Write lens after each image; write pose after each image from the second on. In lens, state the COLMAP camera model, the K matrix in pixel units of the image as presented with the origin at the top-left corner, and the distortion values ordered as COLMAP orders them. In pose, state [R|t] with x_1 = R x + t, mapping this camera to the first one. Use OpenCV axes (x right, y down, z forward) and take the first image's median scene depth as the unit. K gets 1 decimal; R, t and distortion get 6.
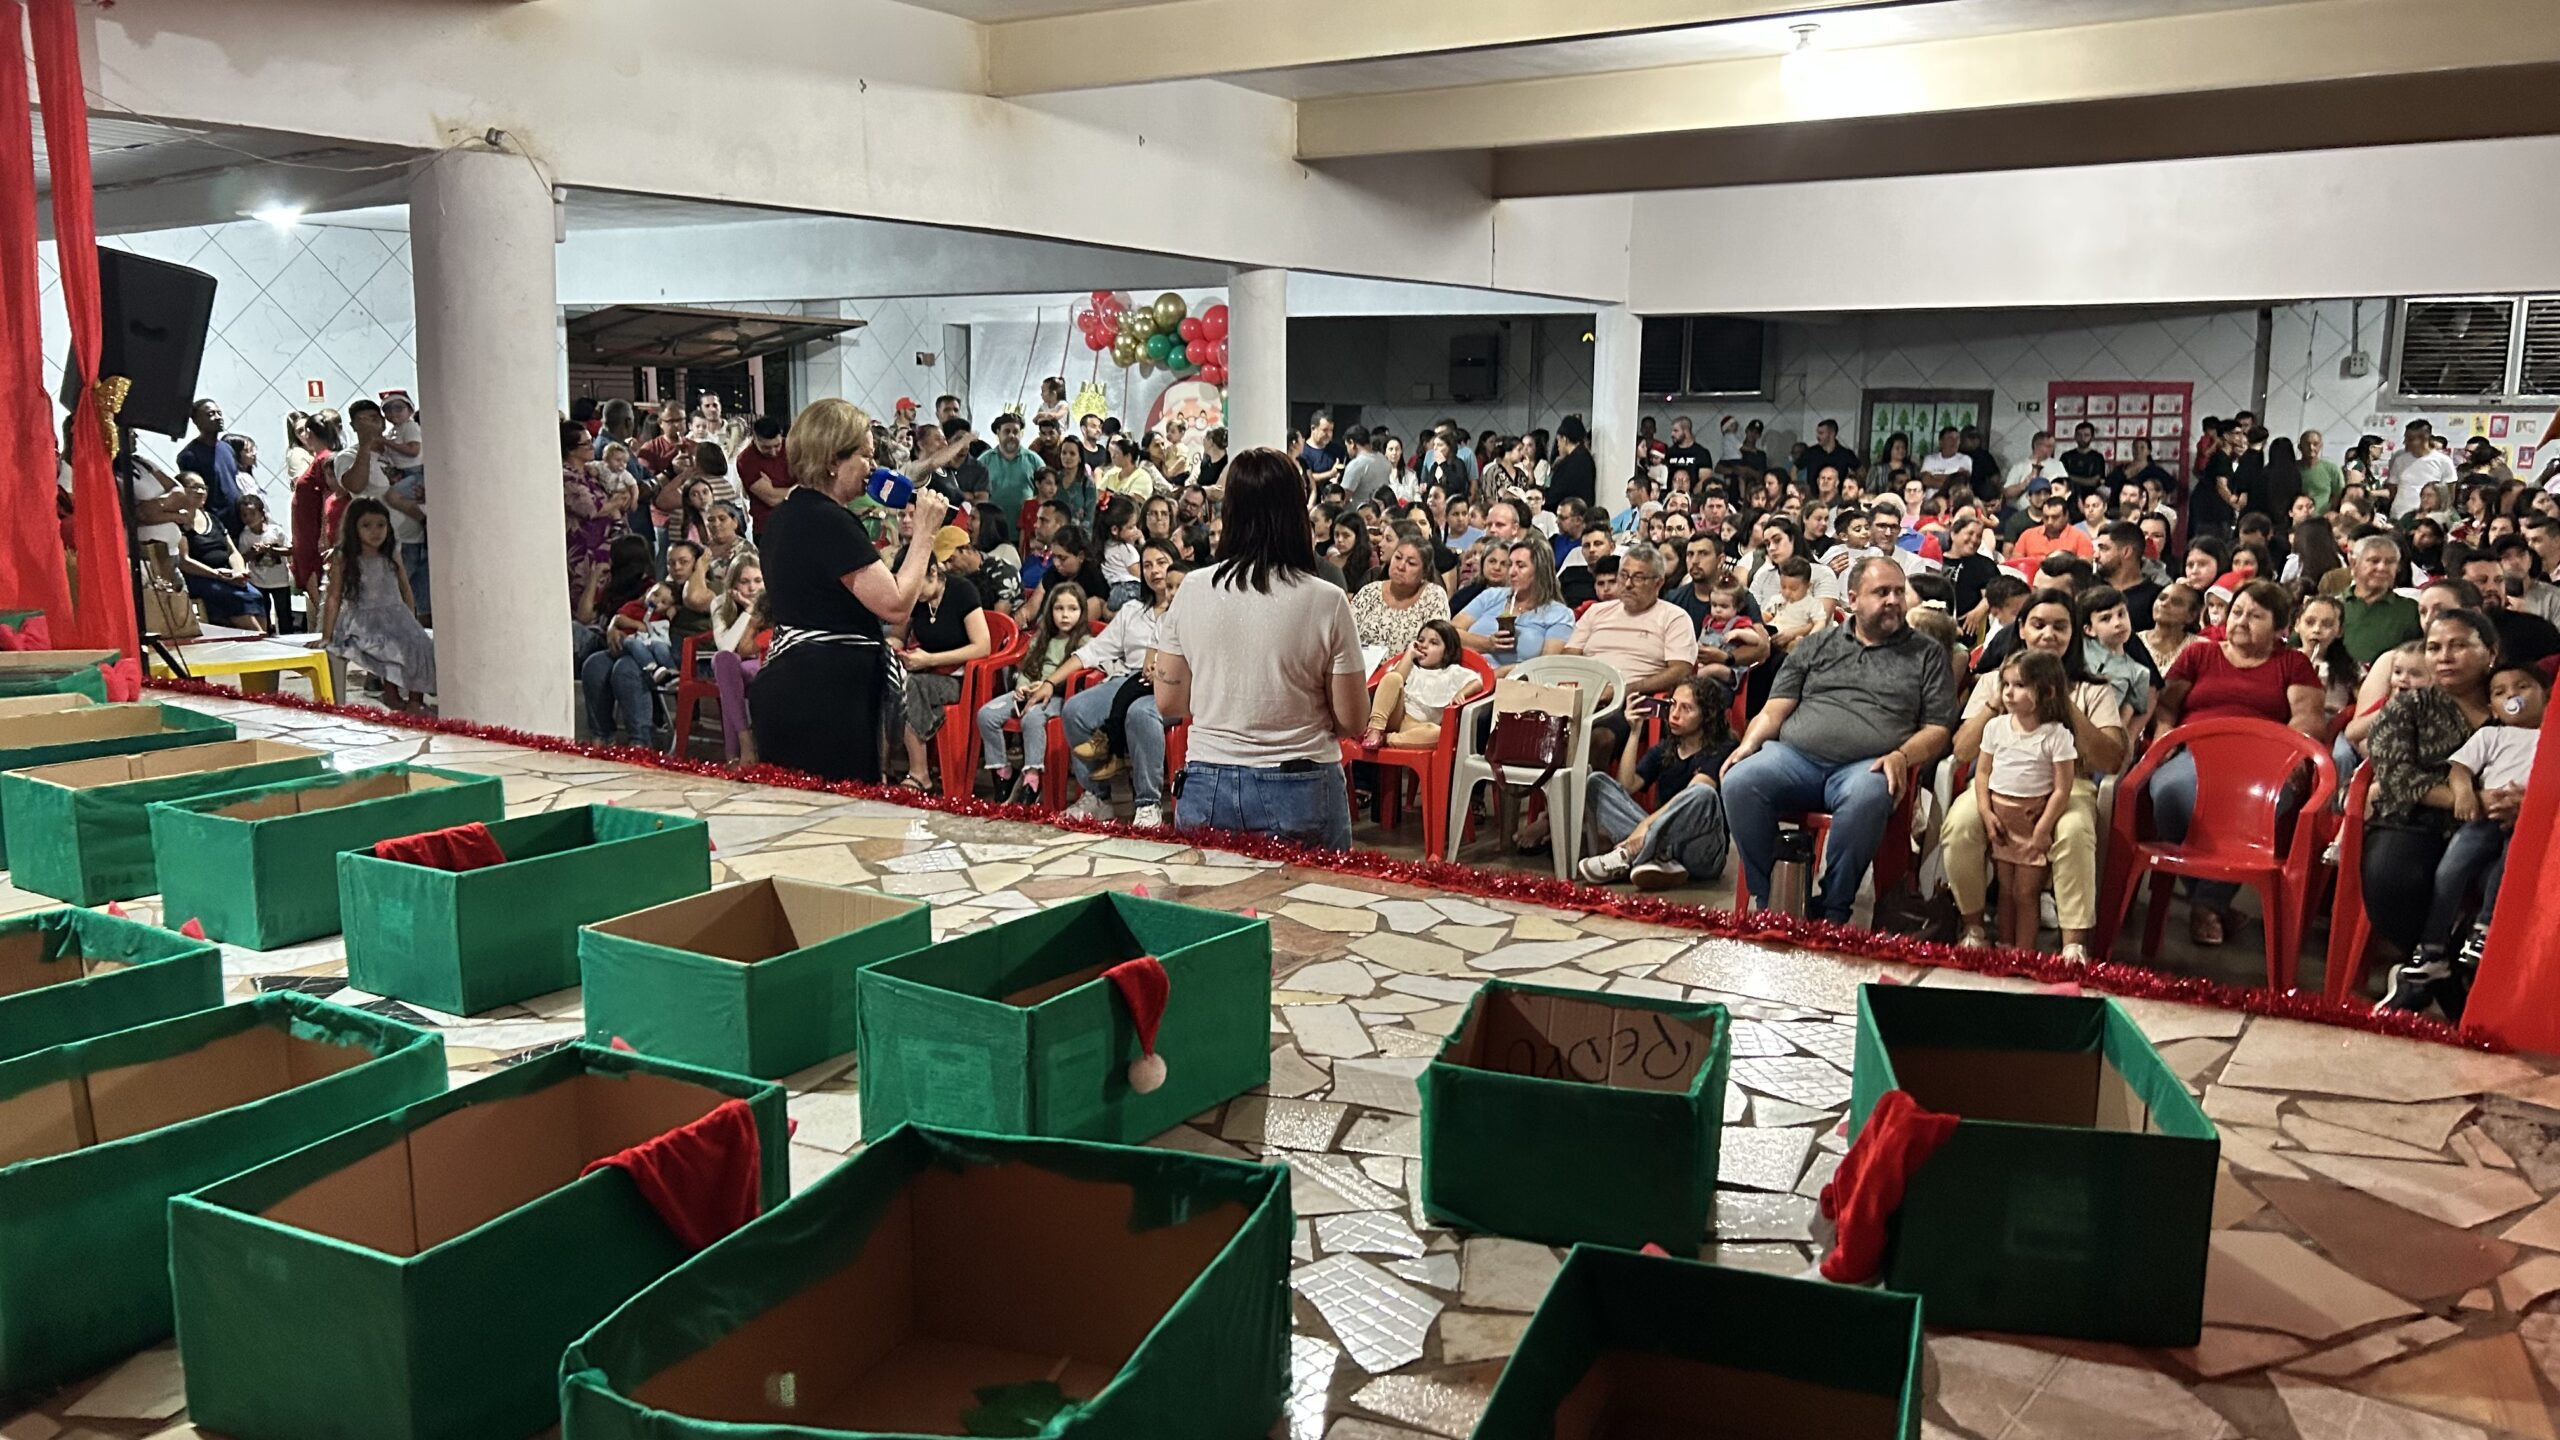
lens RADIAL K [[1929.1, 0, 1292.7], [0, 1929.1, 744.8], [0, 0, 1]] dist [0.054458, -0.066352]
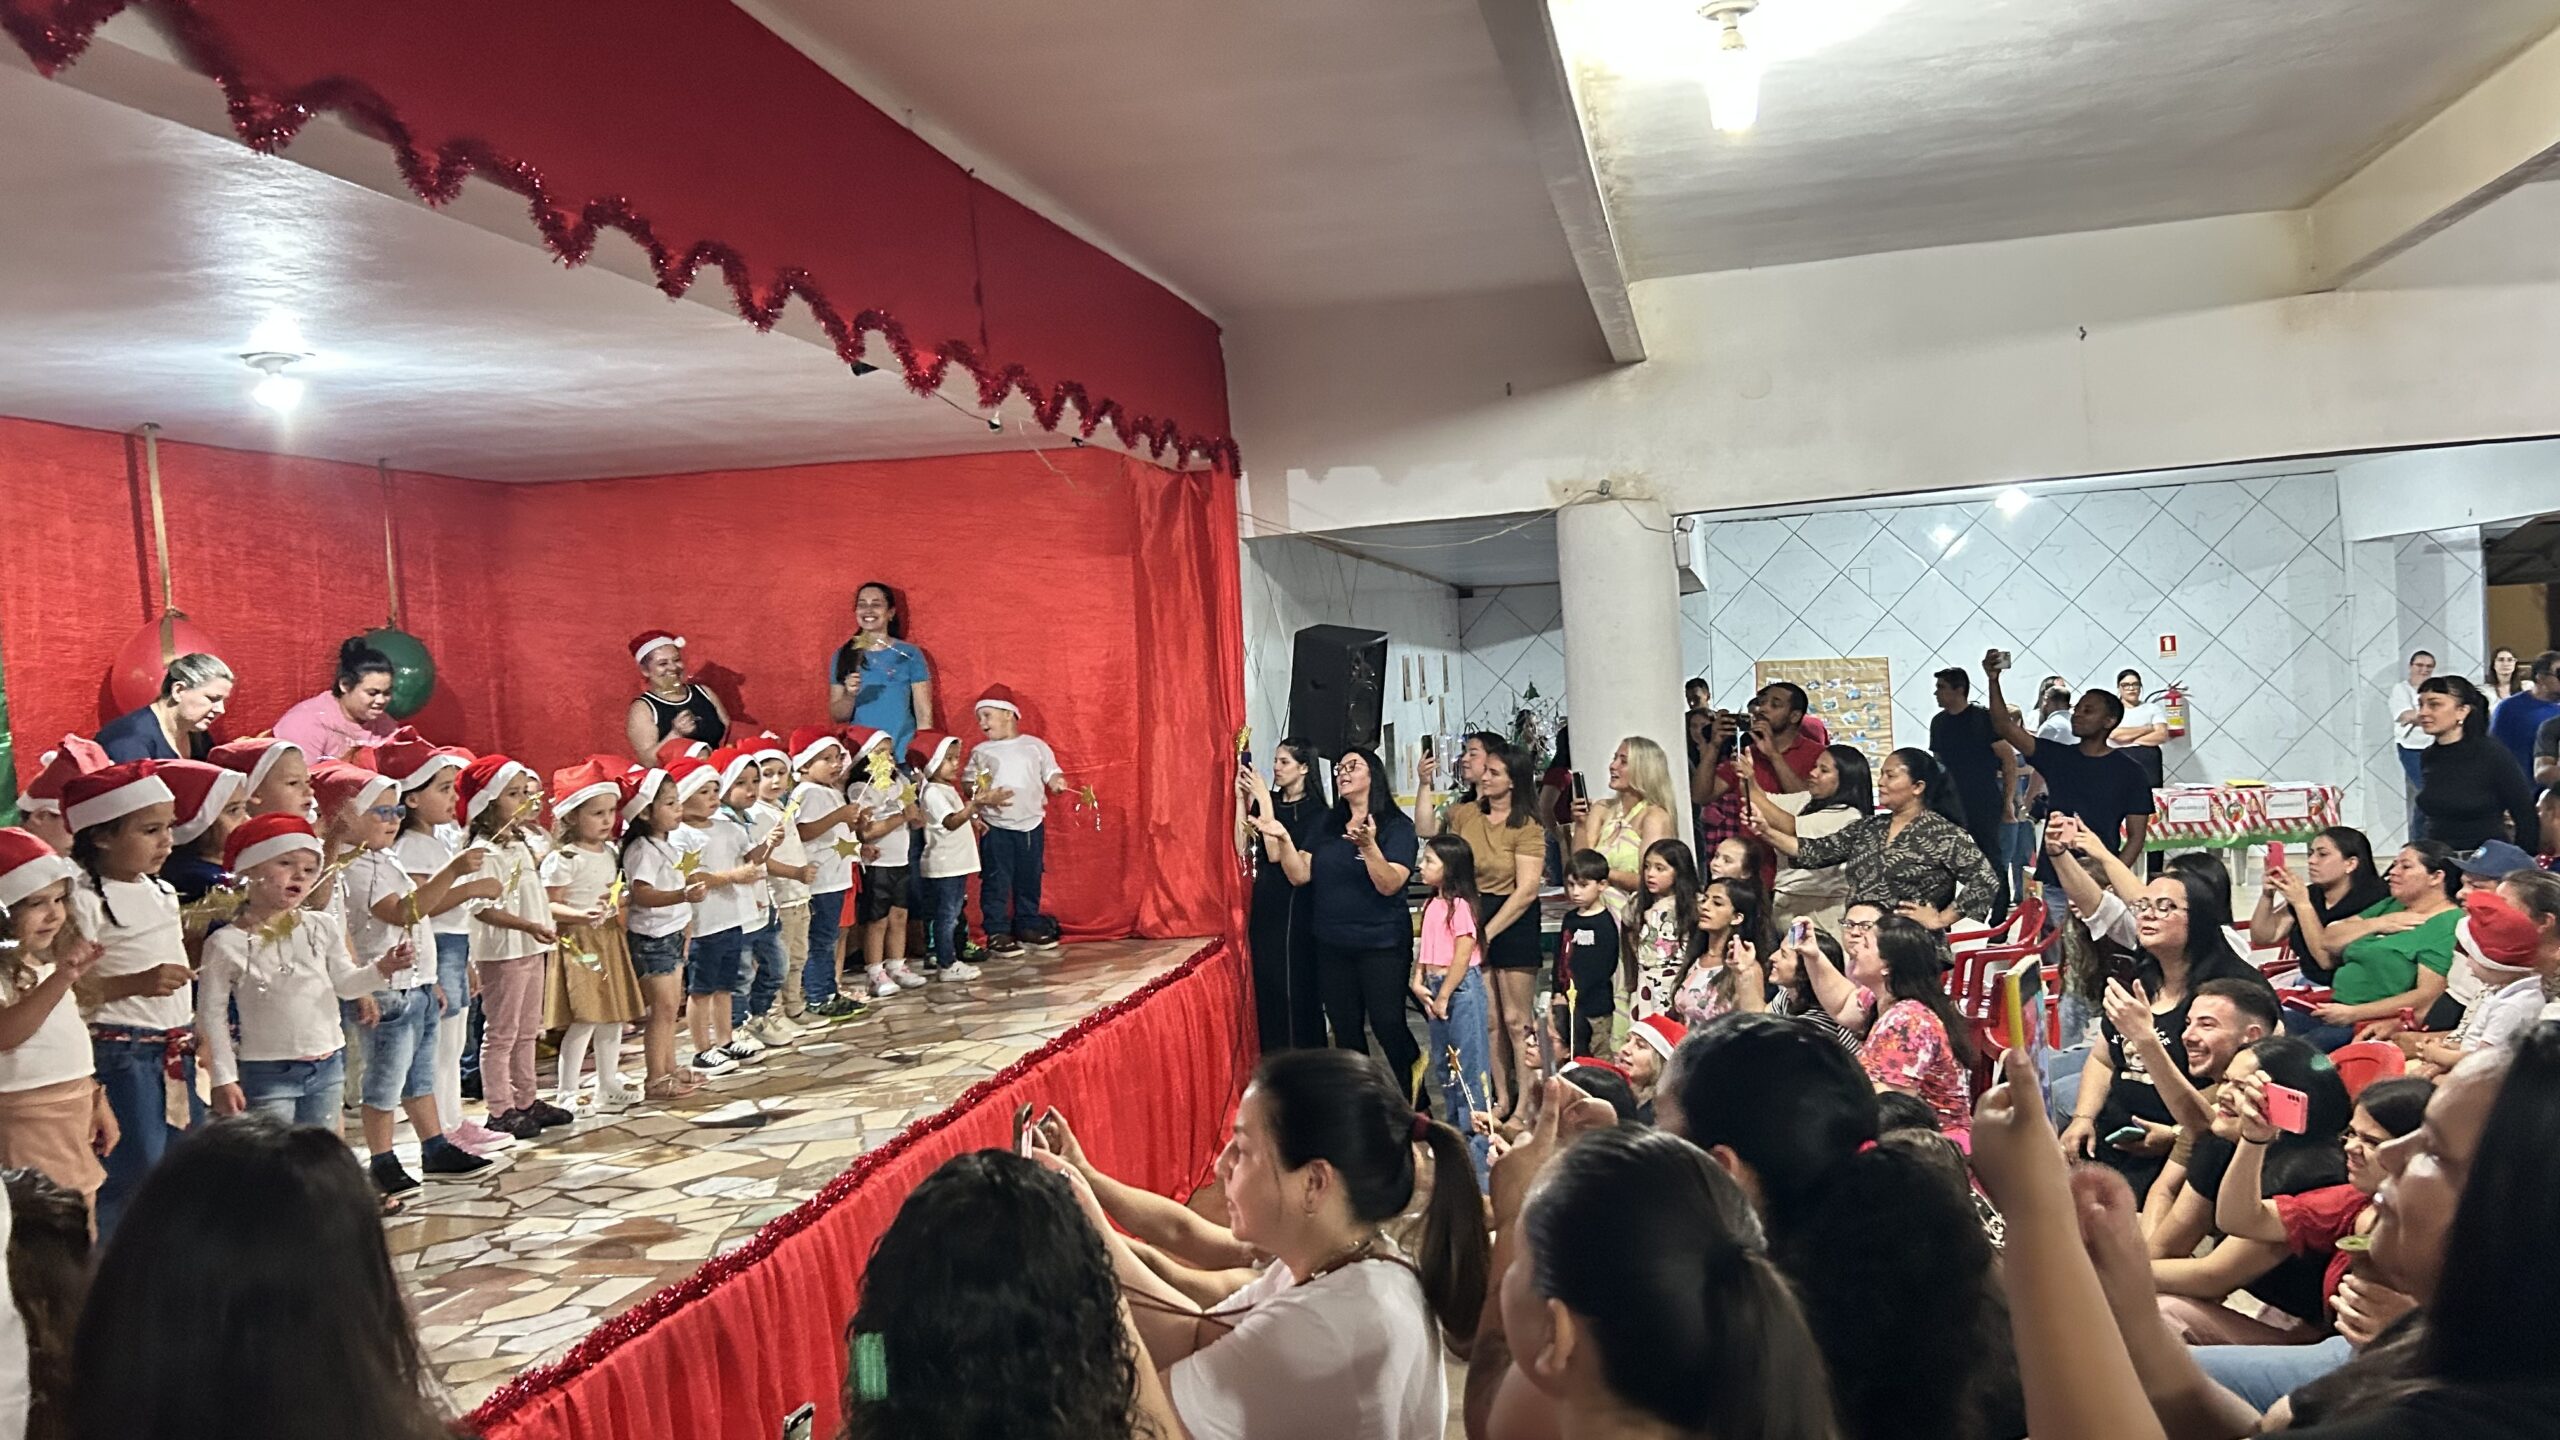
lens RADIAL K [[1929.1, 0, 1305.8], [0, 1929.1, 726.0], [0, 0, 1]] dist [0.054458, -0.066352]
pose [[0.371041, -0.008918, -0.928573, 0.375427], [-0.091084, 0.994783, -0.045950, -0.070978], [0.924138, 0.101628, 0.368293, 0.291813]]
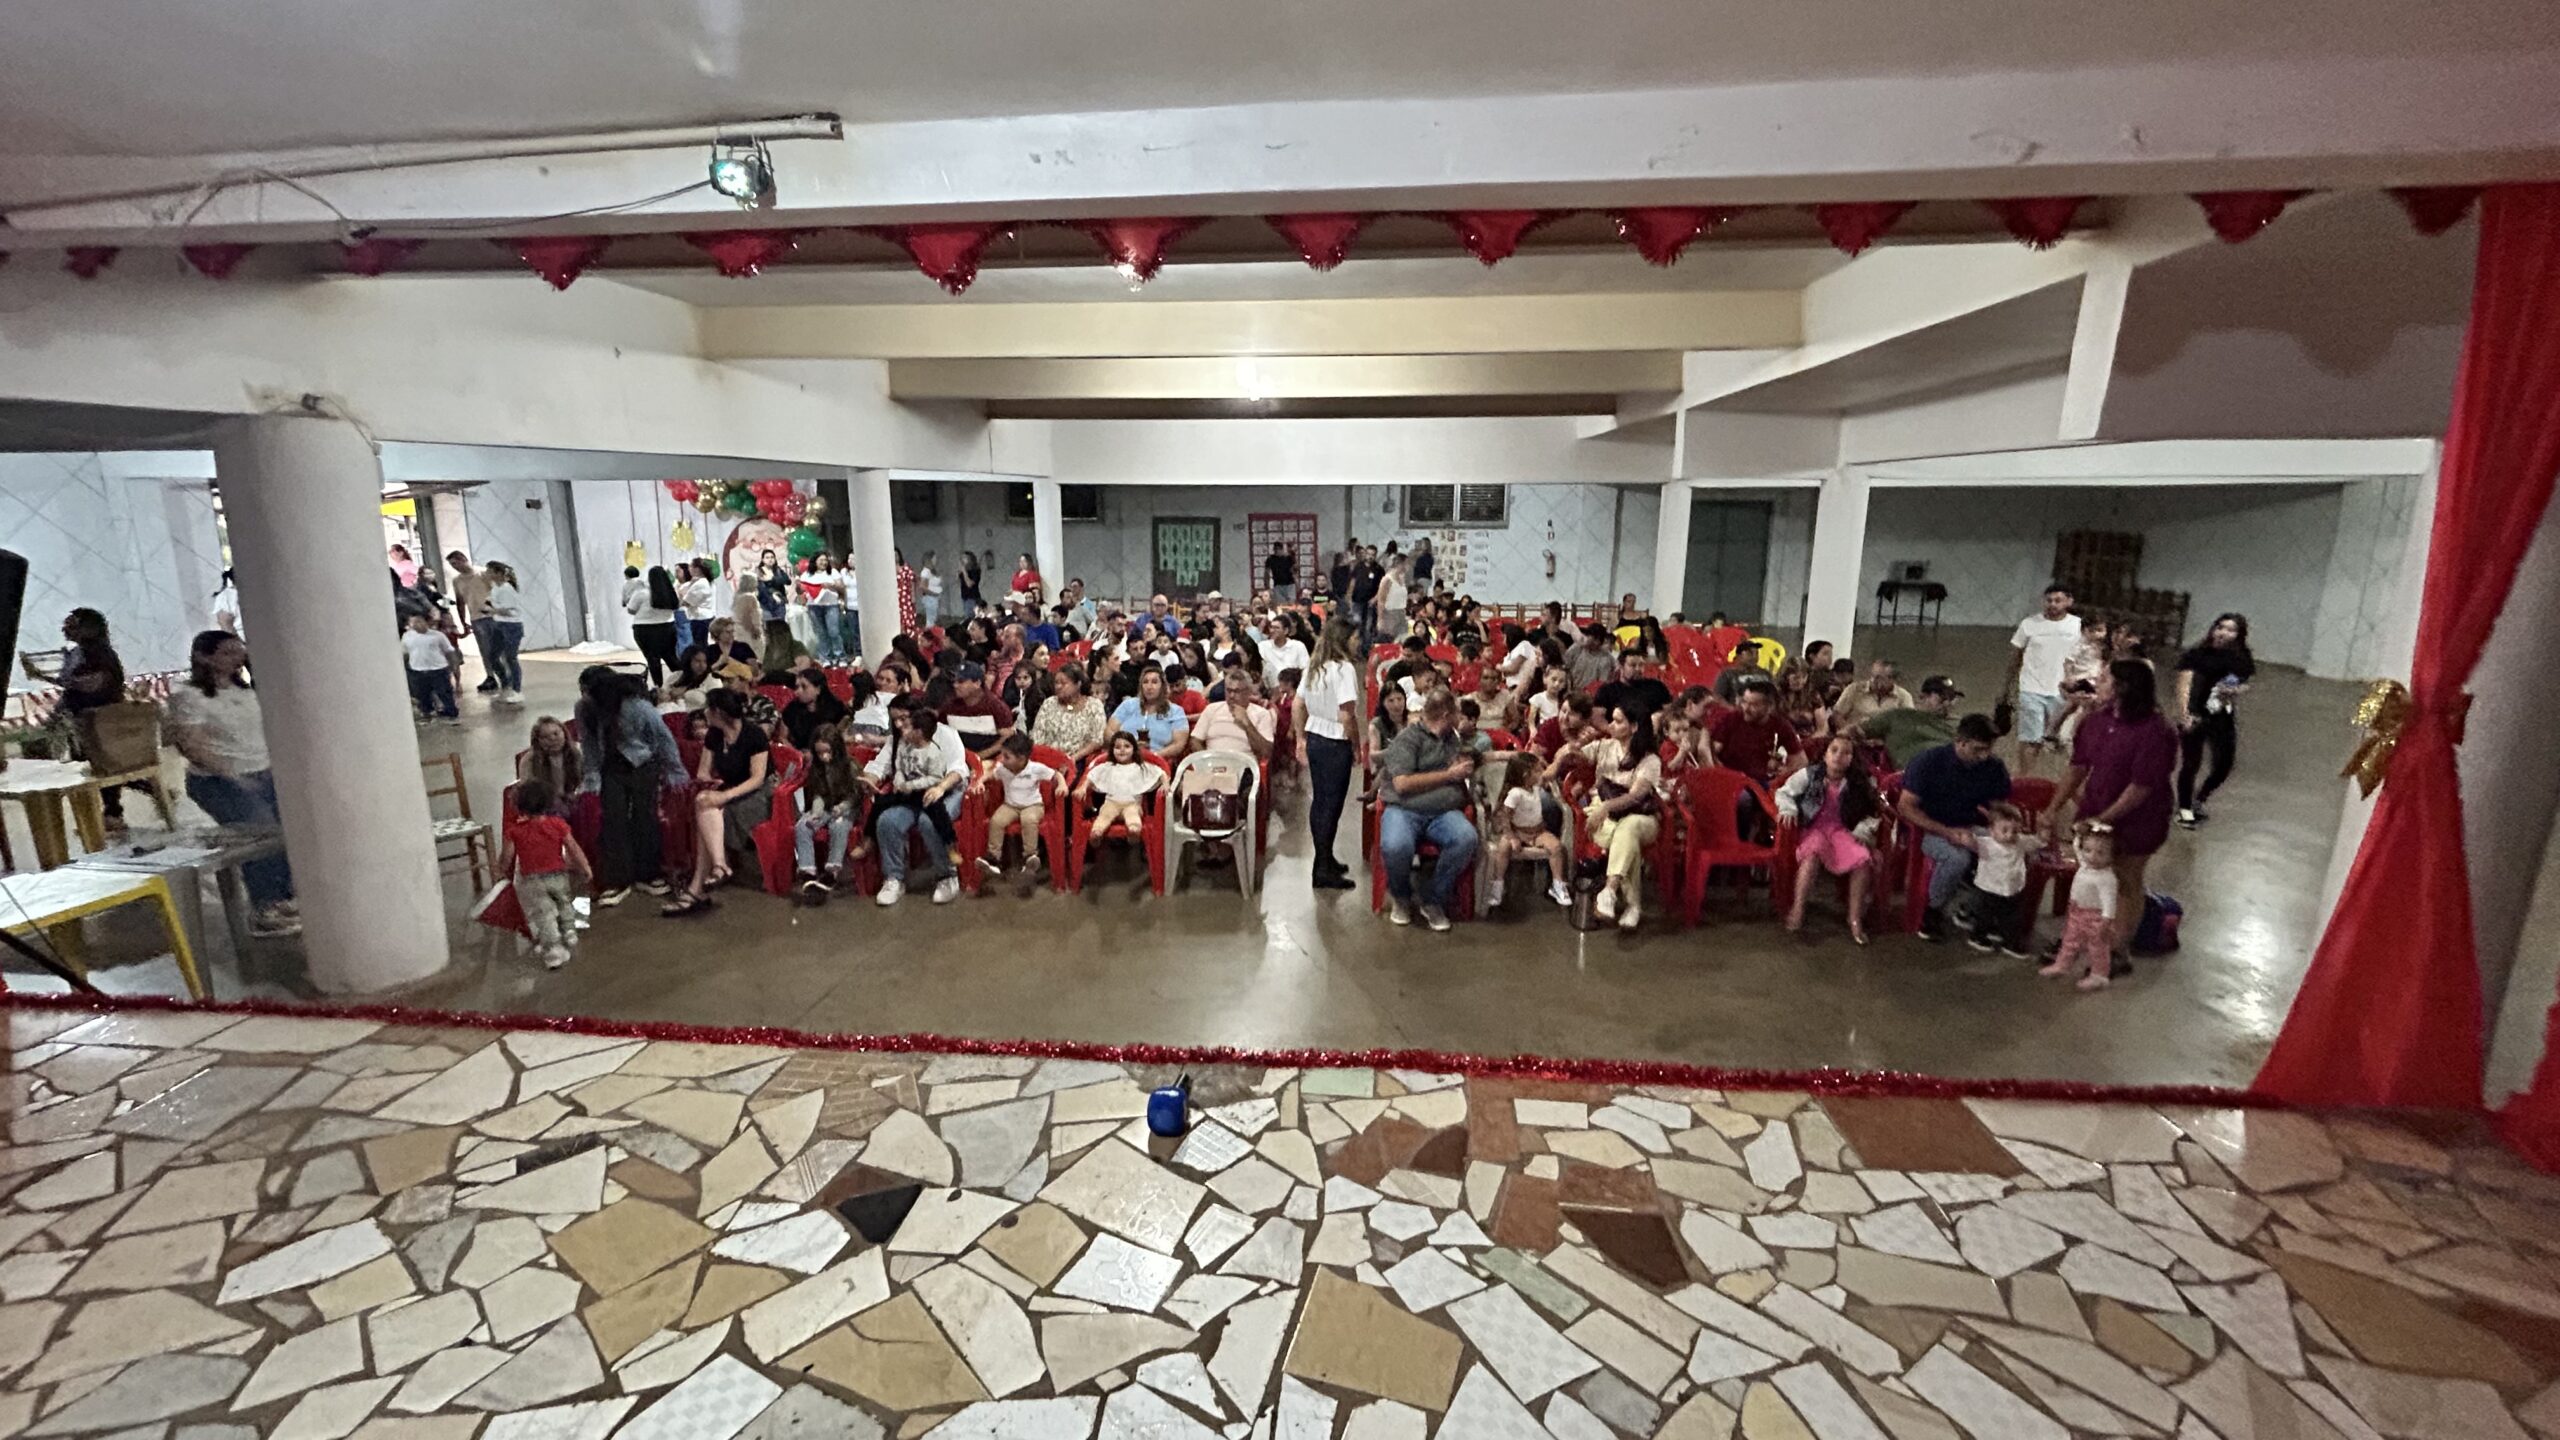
lens RADIAL K [[1041.8, 0, 1265.3], [0, 1041.8, 726.6], [0, 0, 1]] dist [-0.004560, 0.002203]
pose [[0.884844, -0.105968, 0.453677, -0.143397], [0.084890, 0.994159, 0.066642, -0.080125], [-0.458089, -0.020455, 0.888671, 0.143211]]
